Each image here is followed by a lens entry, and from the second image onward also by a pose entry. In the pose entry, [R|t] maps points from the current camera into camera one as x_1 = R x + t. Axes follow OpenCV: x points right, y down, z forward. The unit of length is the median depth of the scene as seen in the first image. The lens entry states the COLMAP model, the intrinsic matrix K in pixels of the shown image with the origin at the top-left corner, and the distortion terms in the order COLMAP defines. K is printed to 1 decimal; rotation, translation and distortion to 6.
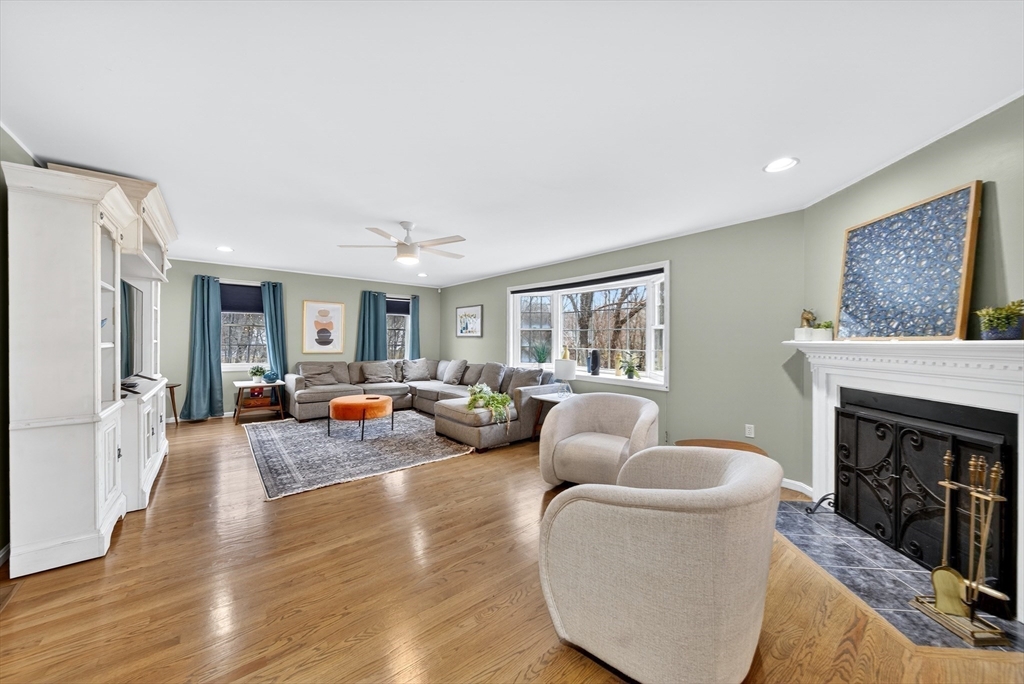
lens RADIAL K [[366.7, 0, 514.4], [0, 366.7, 340.9], [0, 0, 1]] dist [-0.003693, -0.000014]
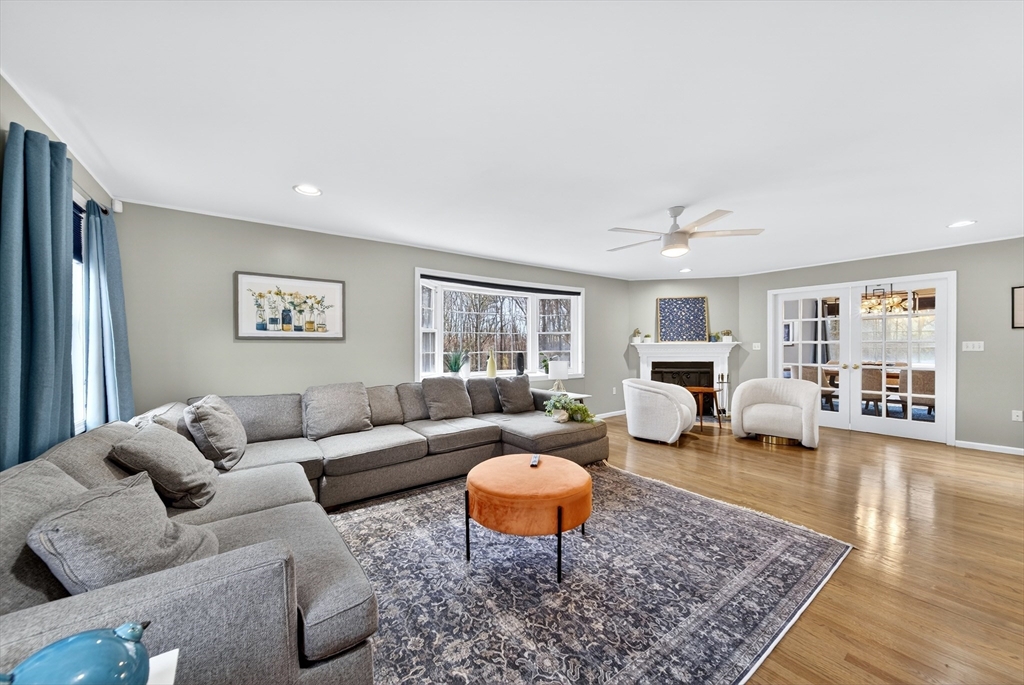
lens RADIAL K [[366.7, 0, 513.7], [0, 366.7, 348.7], [0, 0, 1]] dist [-0.003693, -0.000014]
pose [[0.061537, -0.020787, 0.997888, -1.044483], [0.006405, 0.999771, 0.020431, -0.010043], [-0.998084, 0.005134, 0.061656, 1.172772]]
